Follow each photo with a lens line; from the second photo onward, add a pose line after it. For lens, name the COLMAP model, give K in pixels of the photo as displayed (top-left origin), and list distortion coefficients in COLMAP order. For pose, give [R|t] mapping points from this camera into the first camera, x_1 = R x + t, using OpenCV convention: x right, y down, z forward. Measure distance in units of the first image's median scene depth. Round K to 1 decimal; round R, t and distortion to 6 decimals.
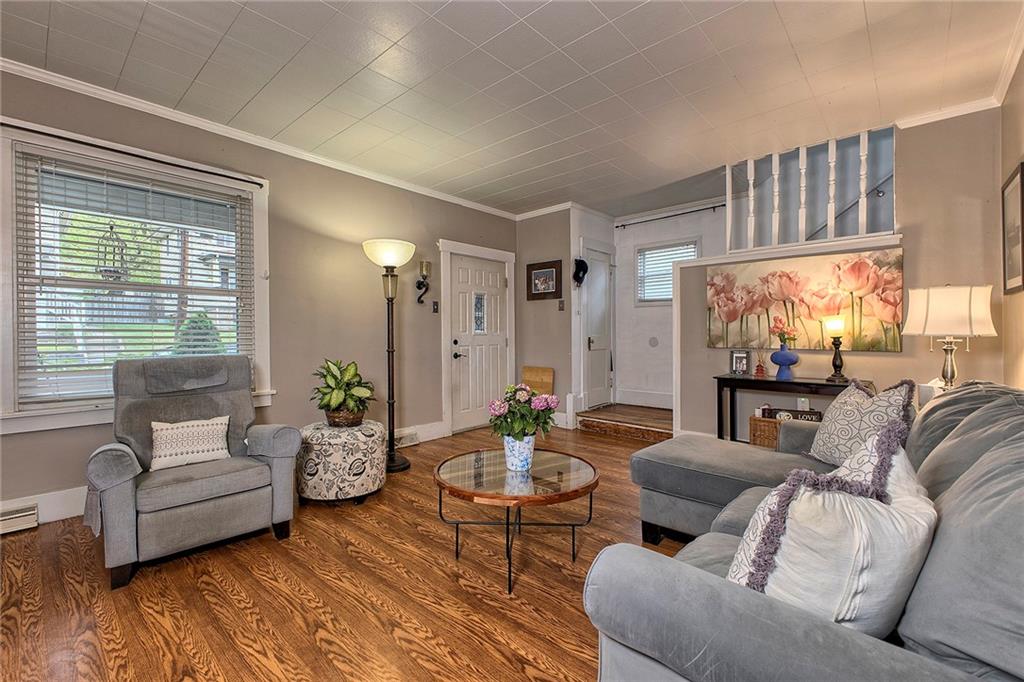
lens RADIAL K [[445.8, 0, 517.4], [0, 445.8, 339.4], [0, 0, 1]] dist [0.014756, -0.005427]
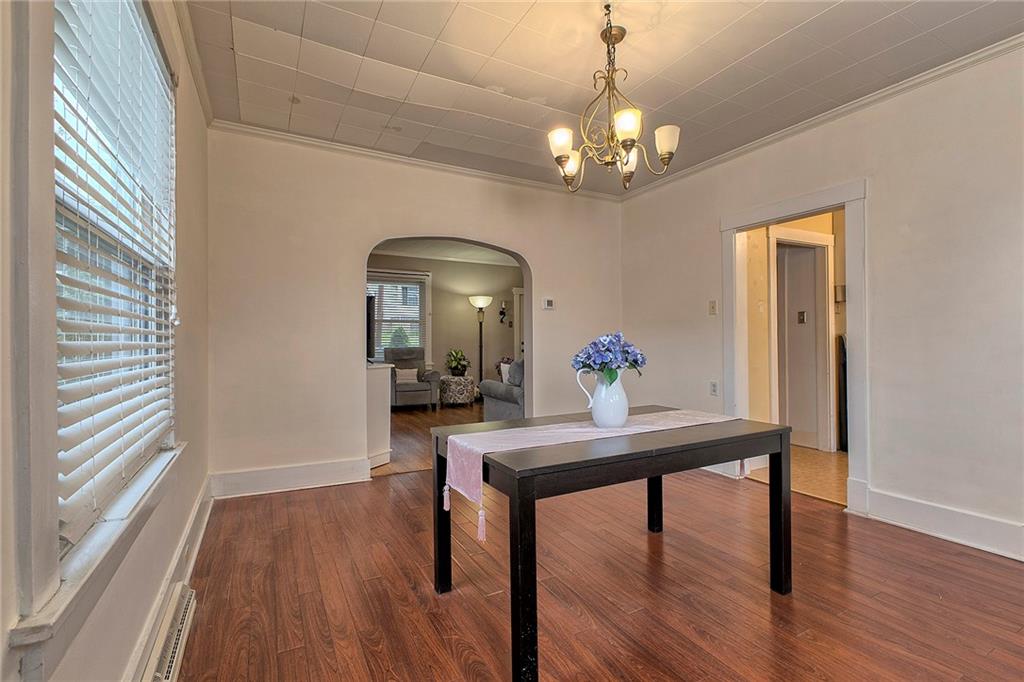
lens RADIAL K [[474.1, 0, 517.9], [0, 474.1, 338.2], [0, 0, 1]] dist [-0.003319, -0.000322]
pose [[0.942293, -0.003005, -0.334776, 0.808285], [-0.000850, 0.999935, -0.011367, 0.013684], [0.334788, 0.010996, 0.942229, -1.365285]]
